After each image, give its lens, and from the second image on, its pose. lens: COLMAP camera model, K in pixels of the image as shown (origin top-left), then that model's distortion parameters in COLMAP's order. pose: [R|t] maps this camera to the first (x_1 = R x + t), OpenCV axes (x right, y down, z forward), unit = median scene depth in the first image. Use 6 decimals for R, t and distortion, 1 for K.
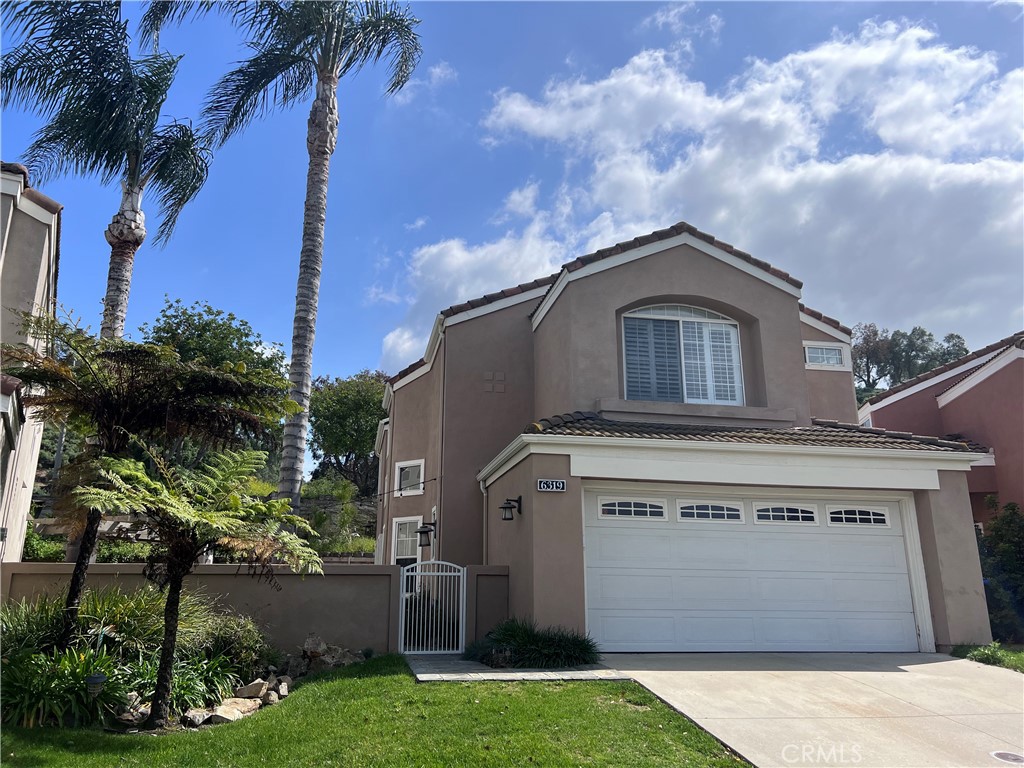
lens RADIAL K [[768.9, 0, 507.1], [0, 768.9, 380.3], [0, 0, 1]] dist [0.060885, -0.045773]
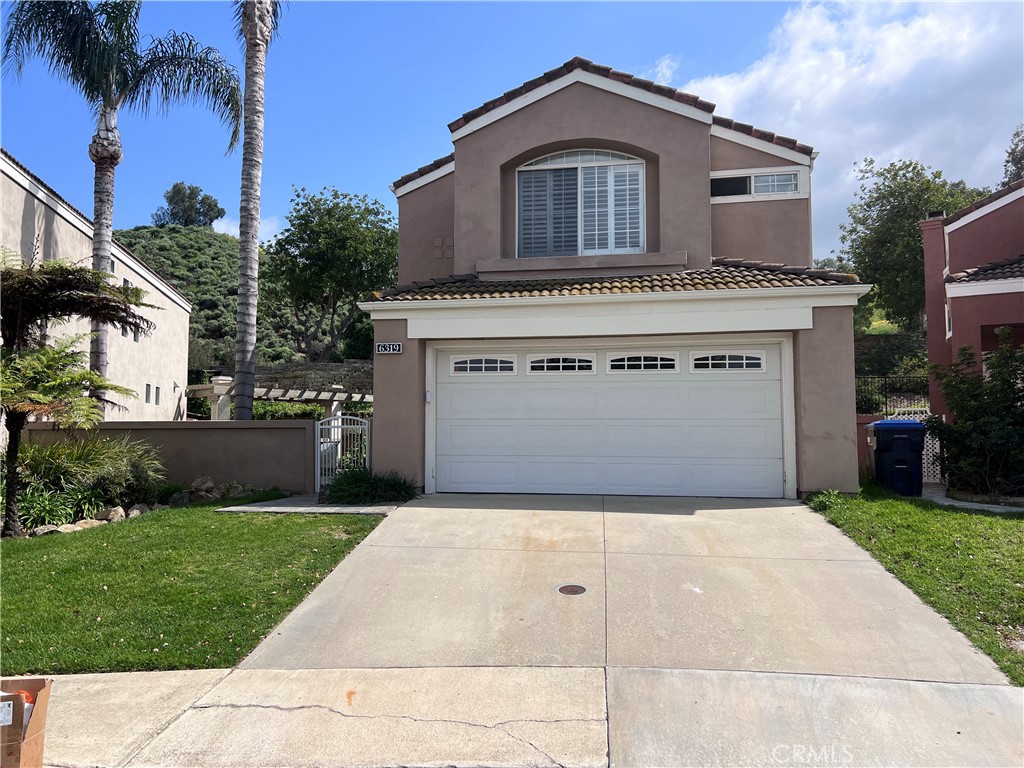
lens RADIAL K [[768.9, 0, 503.2], [0, 768.9, 391.6], [0, 0, 1]] dist [0.060885, -0.045773]
pose [[0.939136, -0.027624, -0.342434, 0.499148], [0.095878, 0.978233, 0.184034, 0.010166], [0.329897, -0.205665, 0.921342, 0.029732]]
